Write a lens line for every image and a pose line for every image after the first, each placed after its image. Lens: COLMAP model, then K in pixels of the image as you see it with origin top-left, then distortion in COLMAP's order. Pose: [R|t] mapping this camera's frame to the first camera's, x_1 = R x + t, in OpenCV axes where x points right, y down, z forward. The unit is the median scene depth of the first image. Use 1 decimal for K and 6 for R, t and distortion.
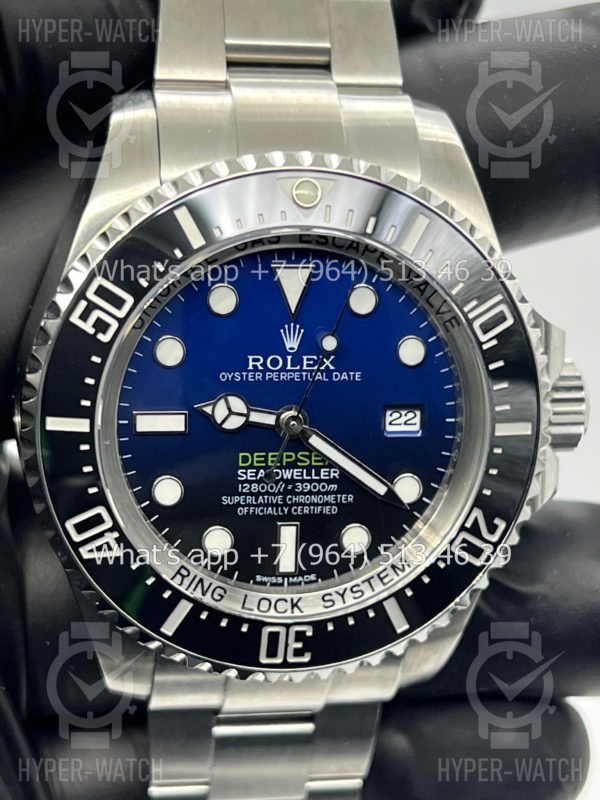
lens RADIAL K [[1951.1, 0, 302.3], [0, 1951.1, 398.5], [0, 0, 1]] dist [-0.014314, 0.000000]
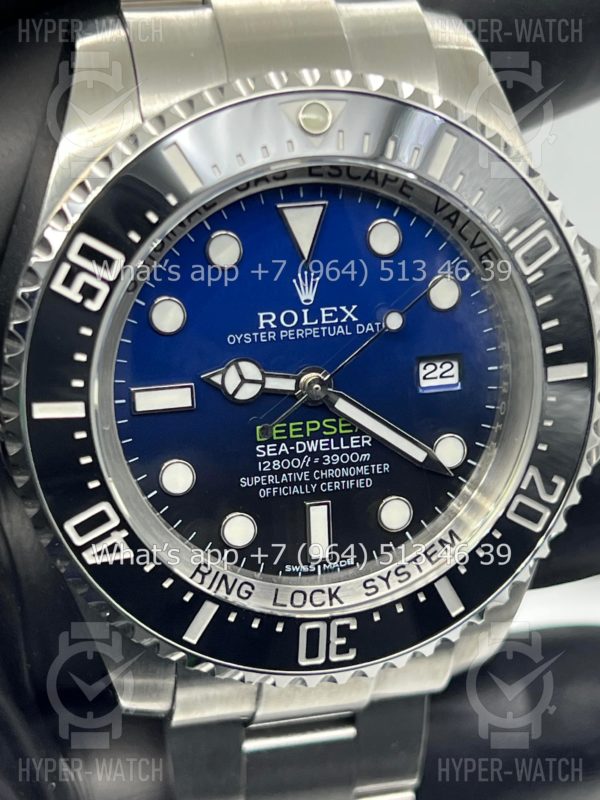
lens RADIAL K [[1951.1, 0, 297.9], [0, 1951.1, 402.0], [0, 0, 1]] dist [-0.014314, 0.000000]
pose [[0.995415, -0.083363, 0.046889, -0.053617], [0.082352, 0.996336, 0.023094, -0.001254], [-0.048642, -0.019127, 0.998633, 0.137191]]
